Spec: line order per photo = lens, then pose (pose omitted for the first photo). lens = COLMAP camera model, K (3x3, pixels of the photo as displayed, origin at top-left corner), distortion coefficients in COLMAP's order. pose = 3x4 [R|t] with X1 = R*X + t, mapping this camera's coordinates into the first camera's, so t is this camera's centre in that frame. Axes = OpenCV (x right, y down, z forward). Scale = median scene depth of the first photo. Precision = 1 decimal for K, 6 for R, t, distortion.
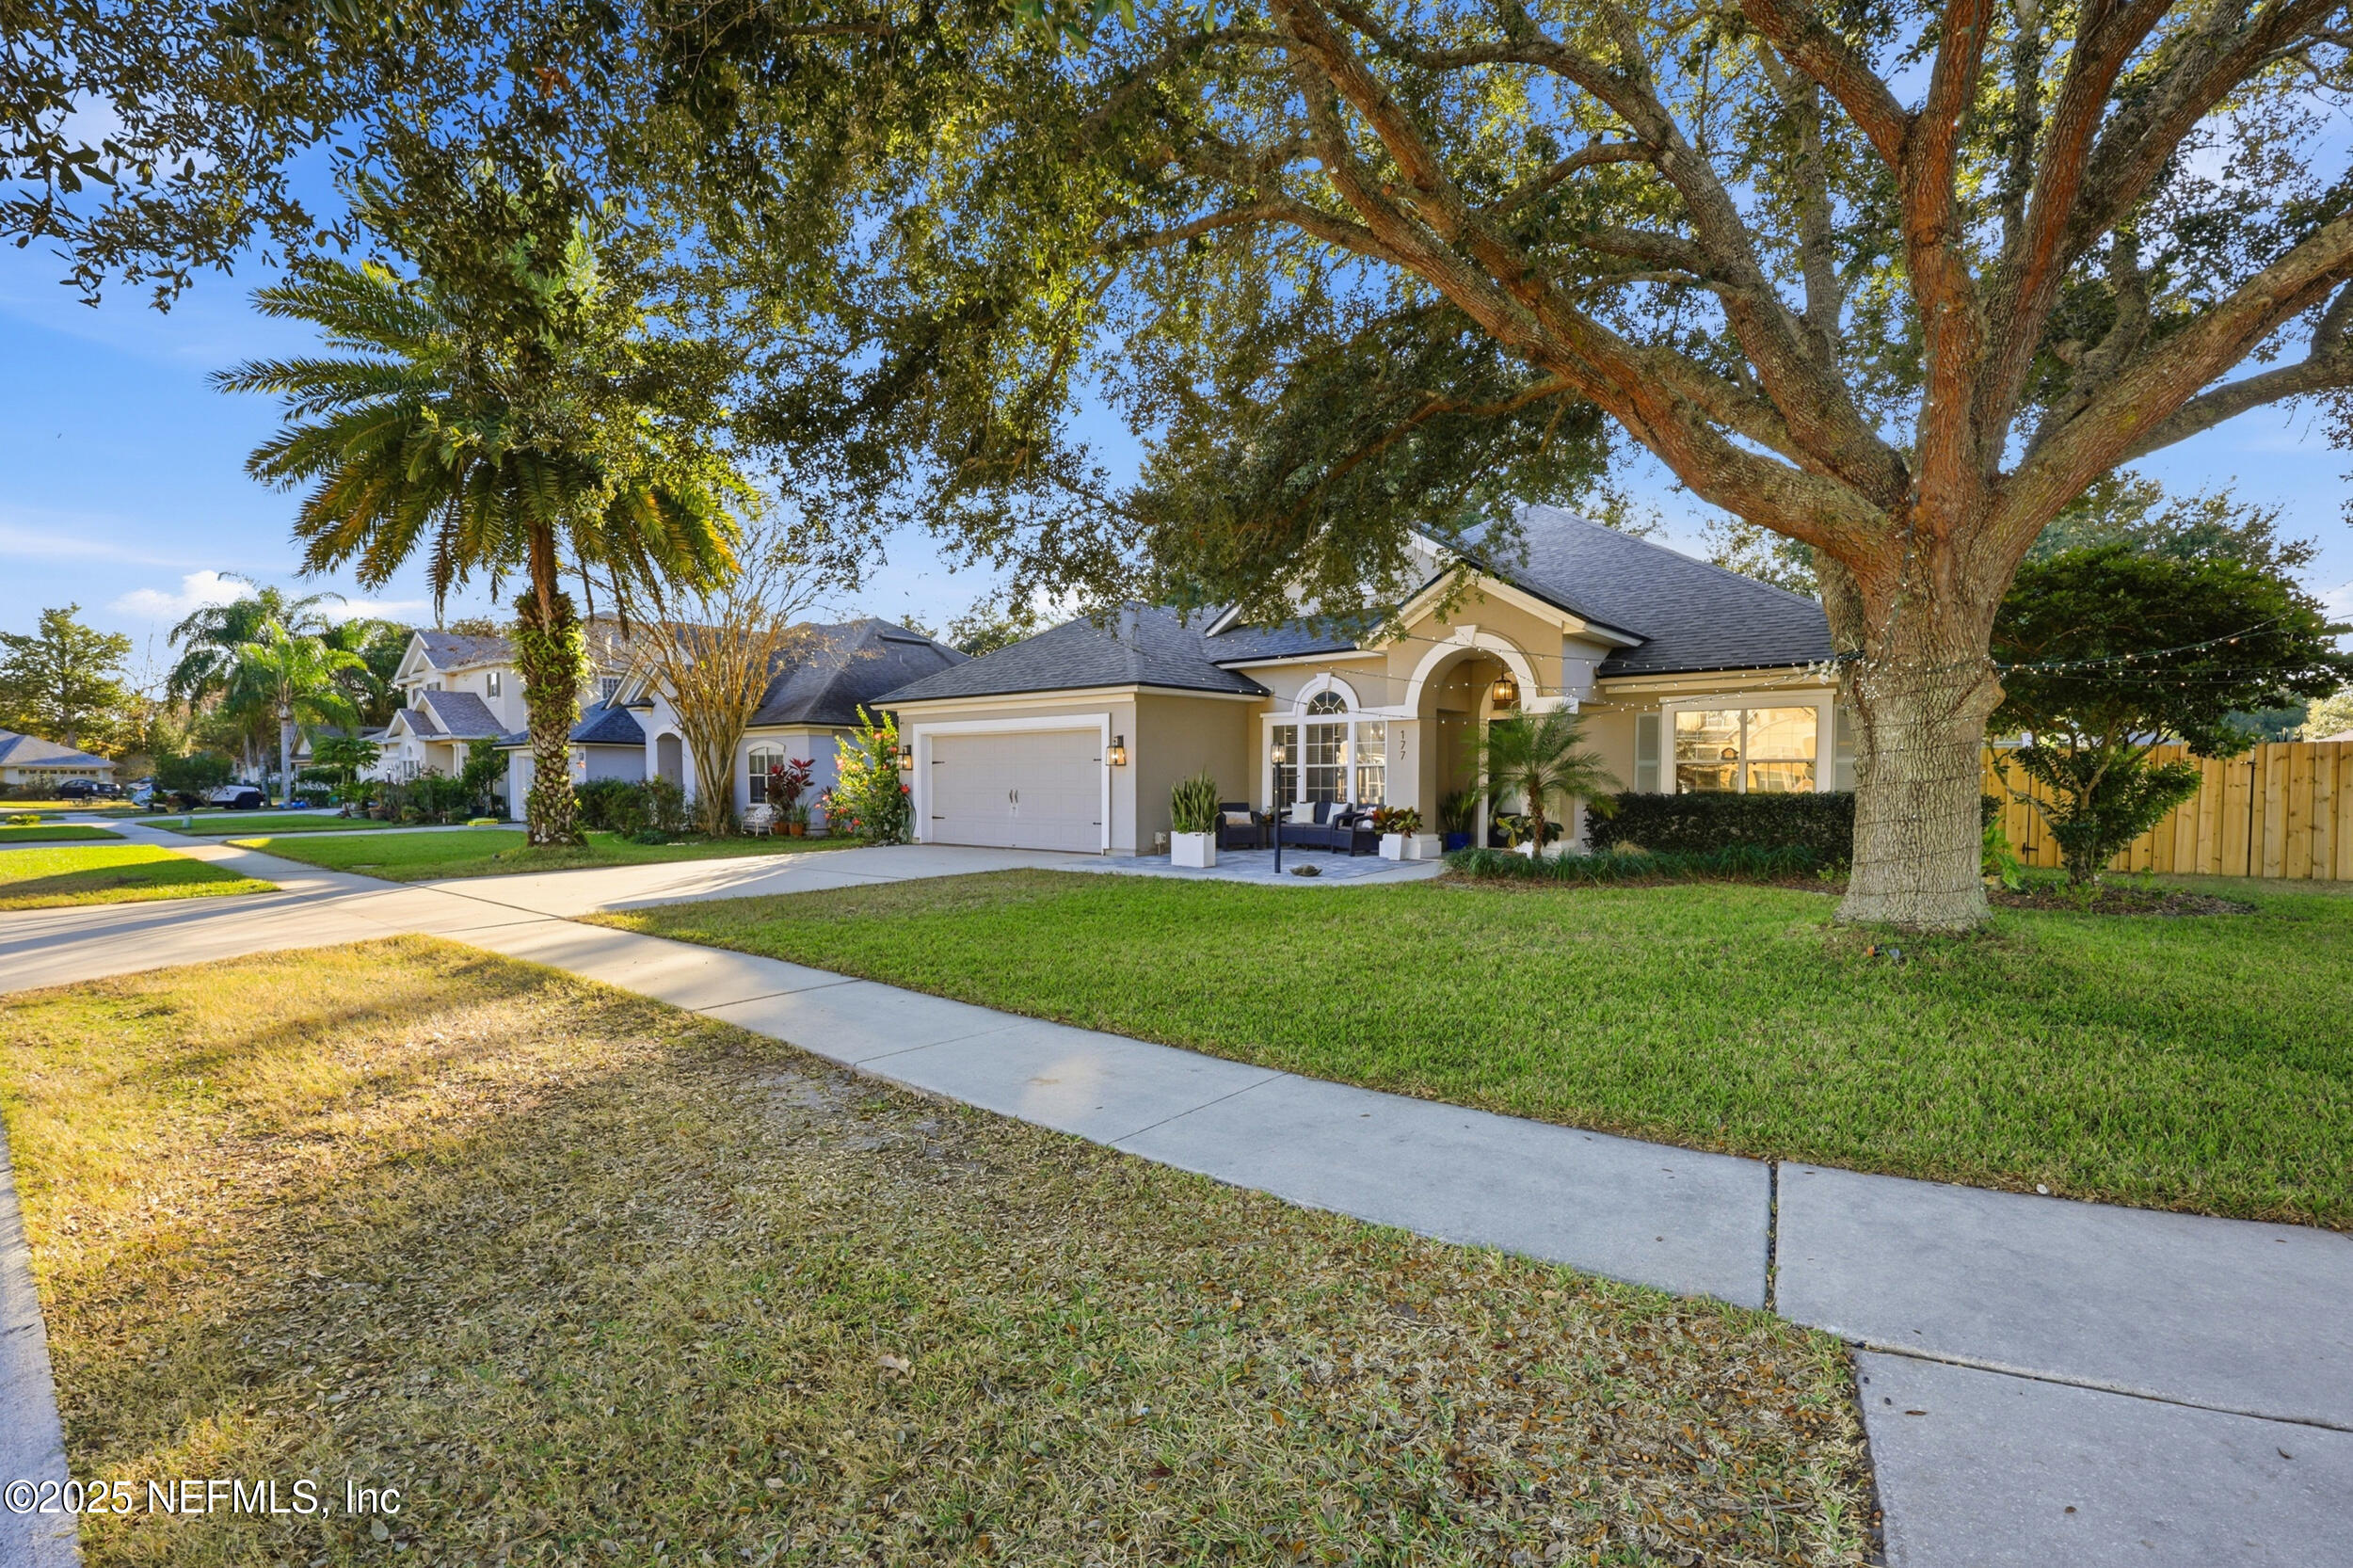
lens RADIAL K [[1043.5, 0, 1170.9], [0, 1043.5, 841.1], [0, 0, 1]] dist [0.000315, -0.000031]
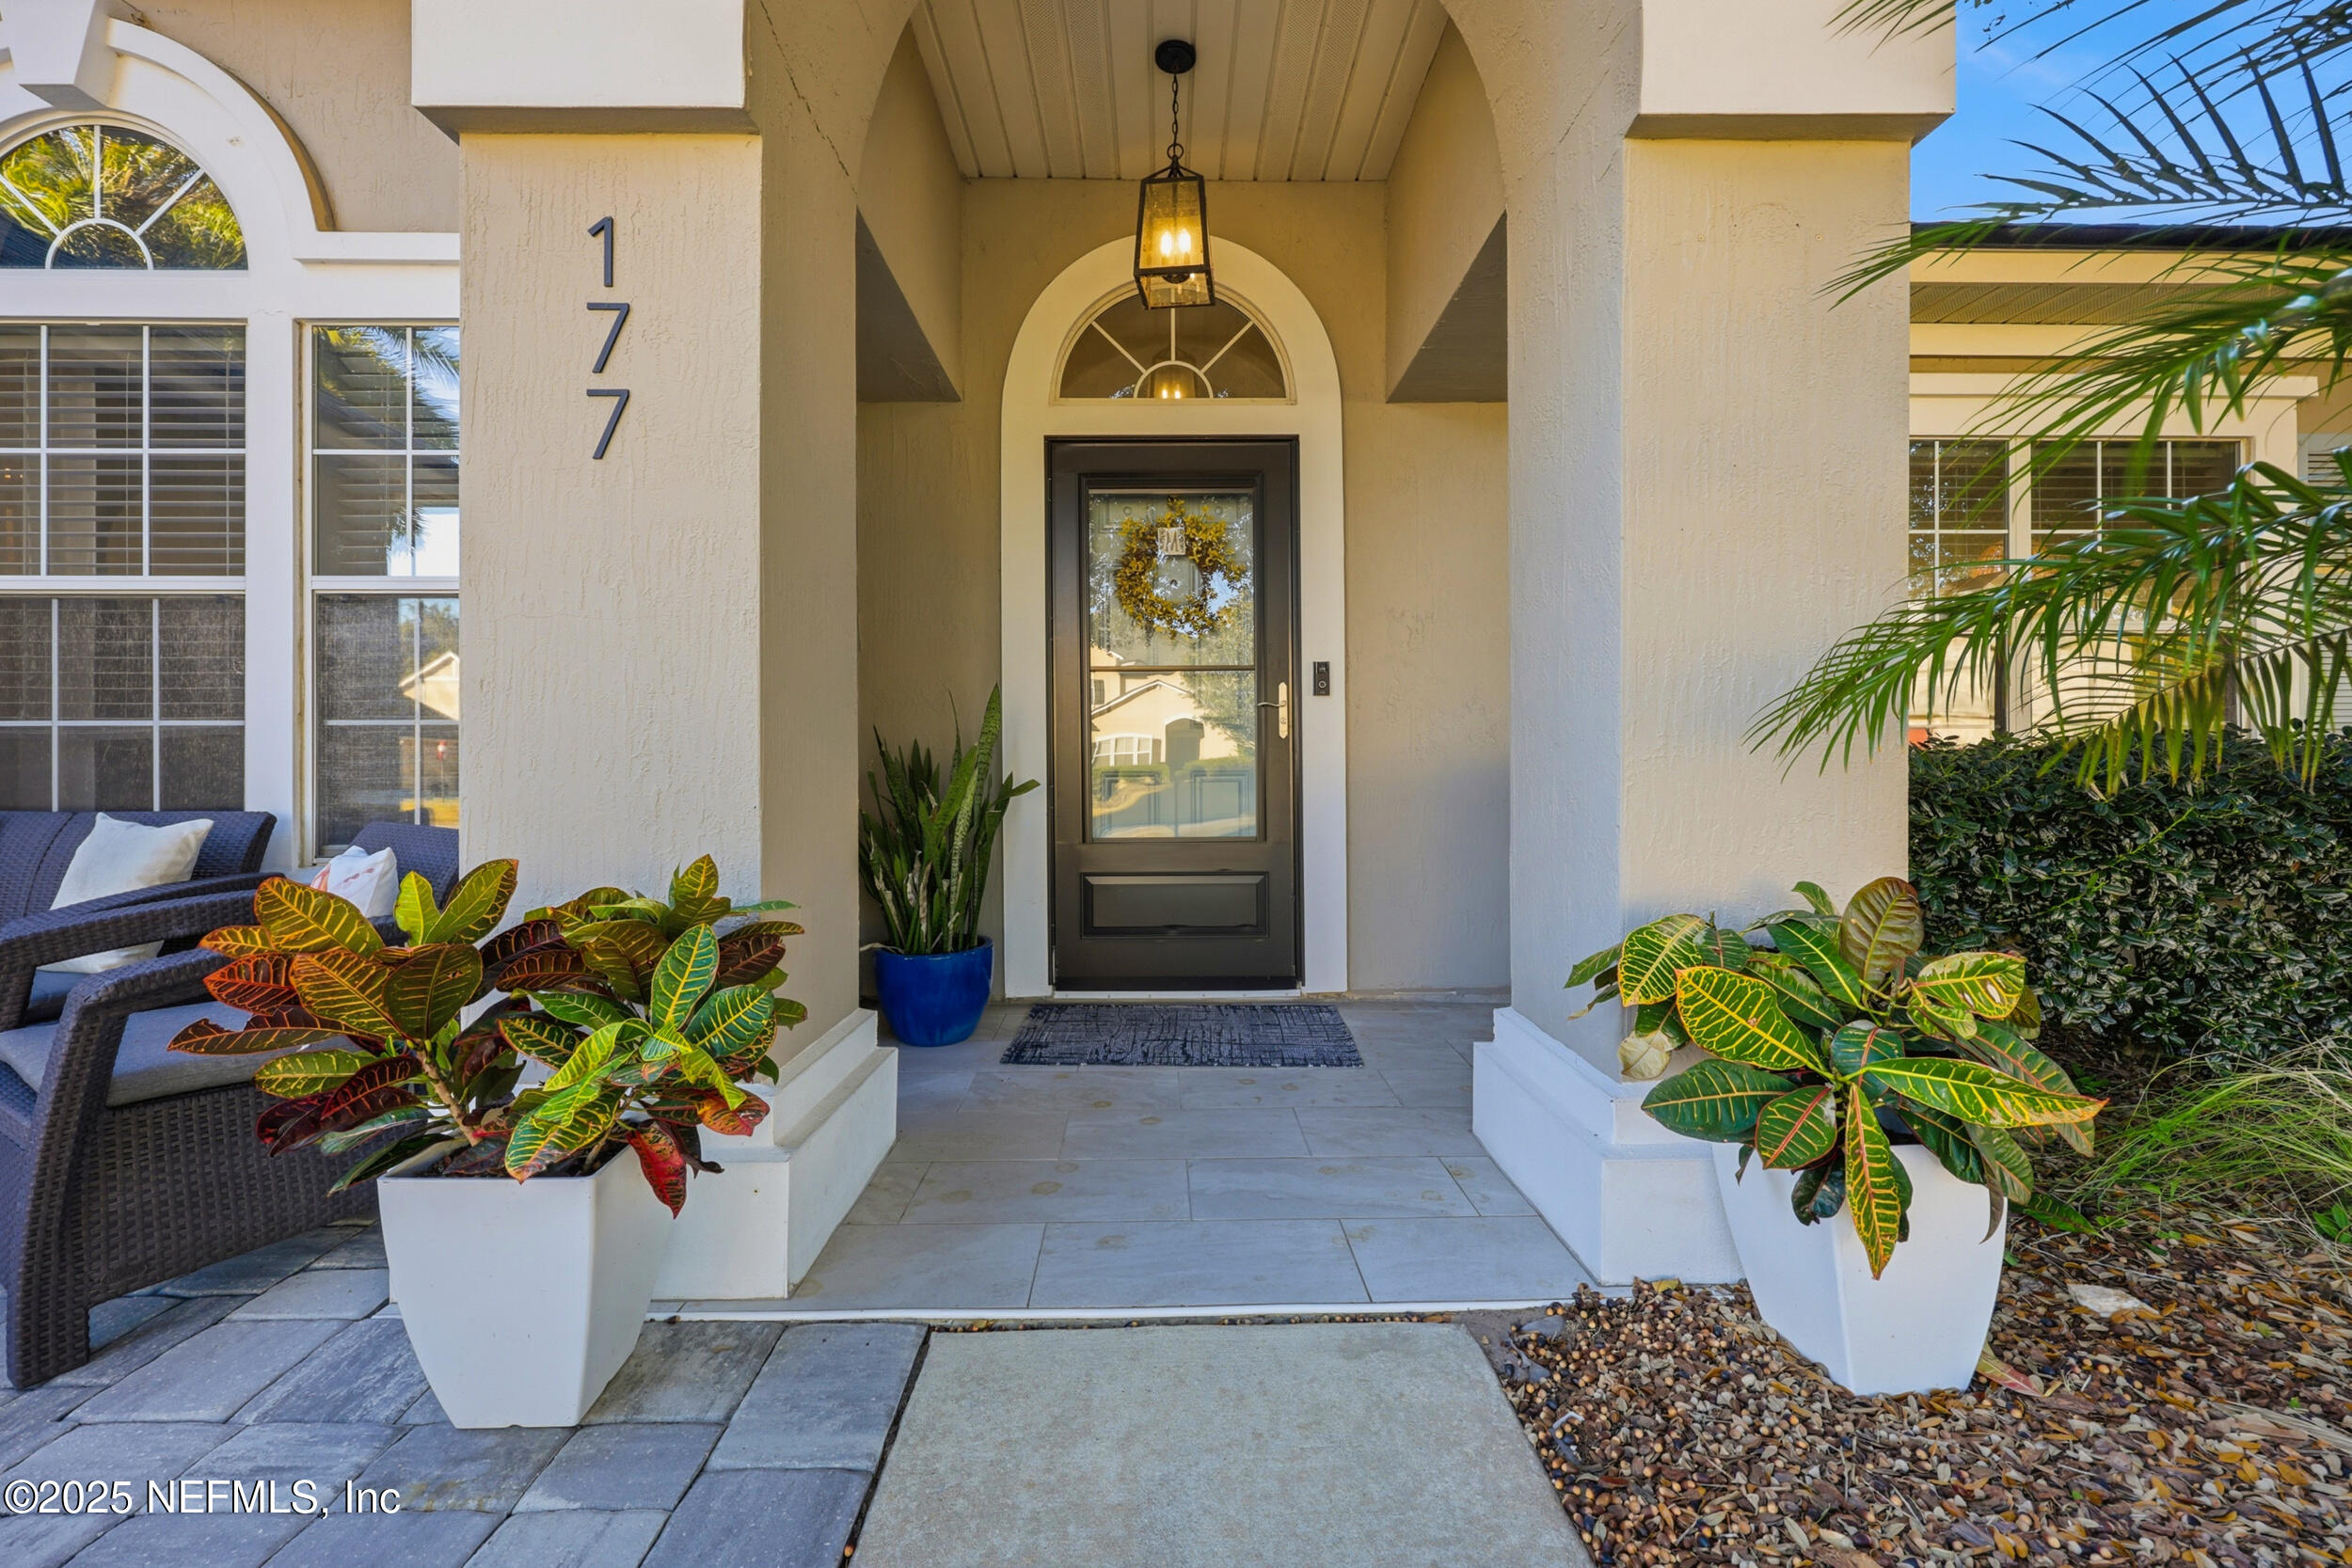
lens RADIAL K [[959.3, 0, 1177.6], [0, 959.3, 773.9], [0, 0, 1]] dist [-0.001271, -0.000254]
pose [[0.753443, -0.006507, 0.657481, 0.176427], [0.036812, 0.998800, -0.032299, -0.031999], [-0.656482, 0.048539, 0.752779, 0.776816]]
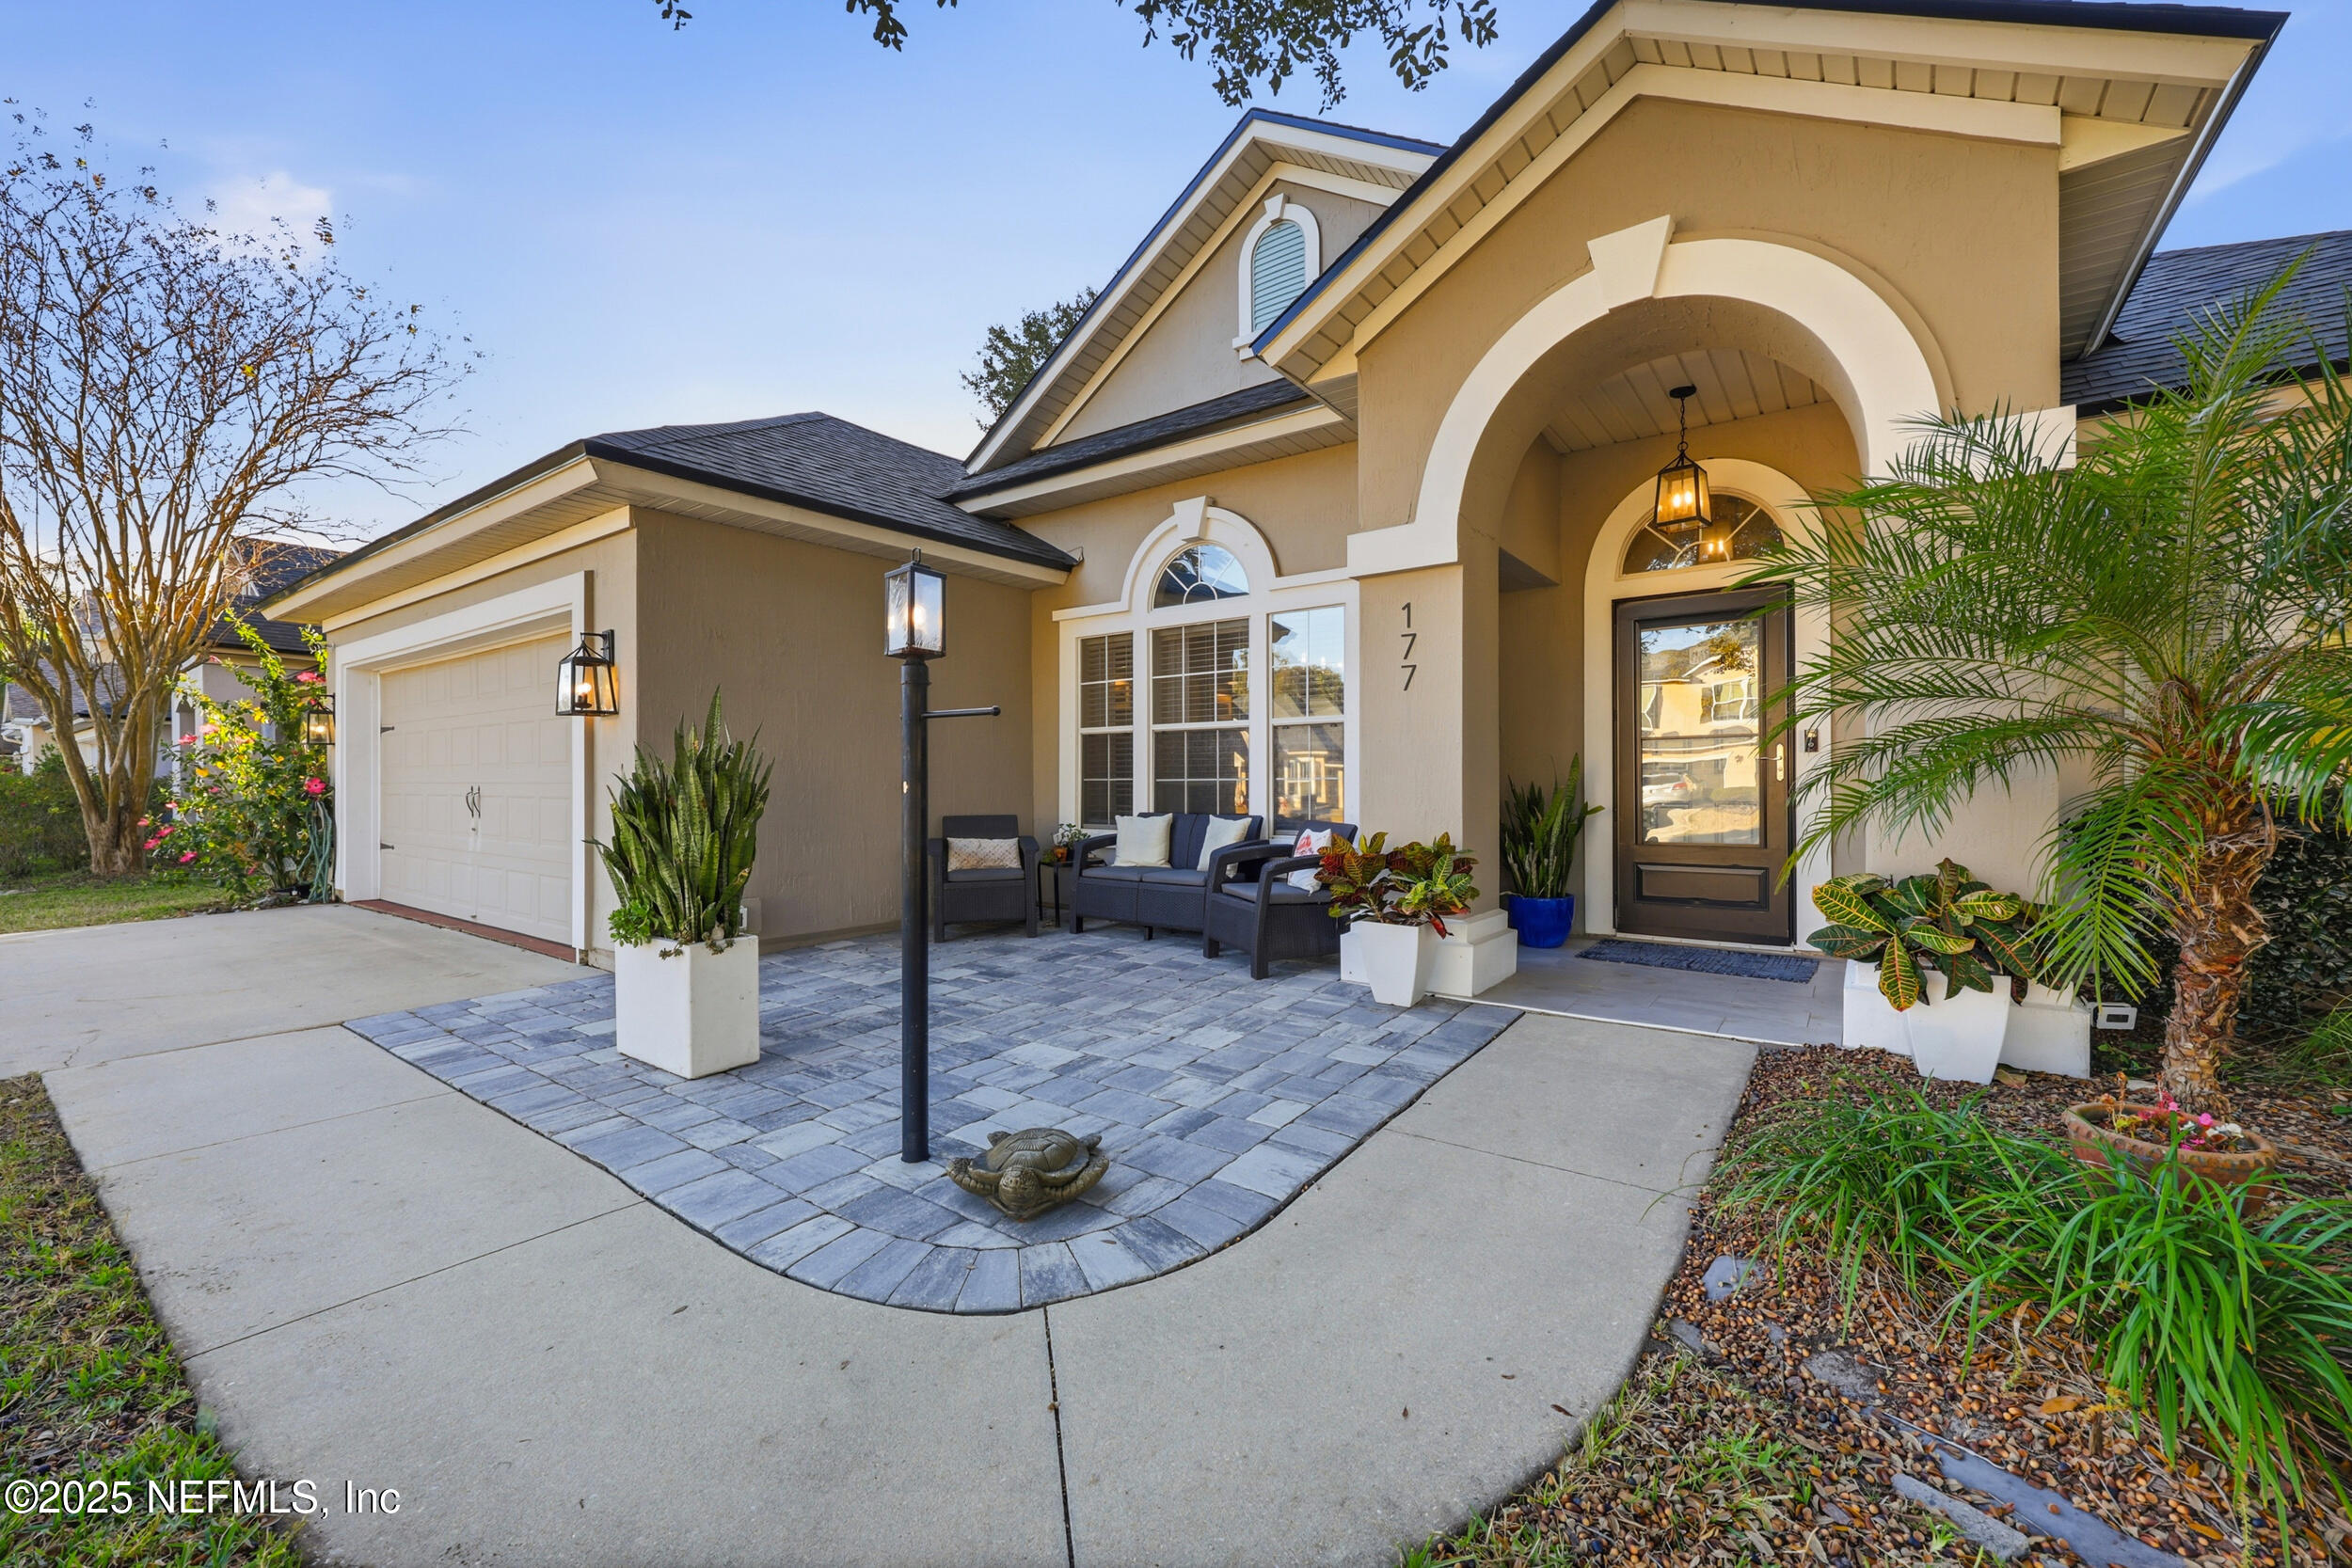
lens RADIAL K [[951.4, 0, 1165.6], [0, 951.4, 781.6], [0, 0, 1]] dist [-0.000521, -0.000119]
pose [[0.998149, -0.001260, 0.060807, 0.112634], [0.004800, 0.998300, -0.058092, -0.028305], [-0.060631, 0.058276, 0.996458, 0.625875]]
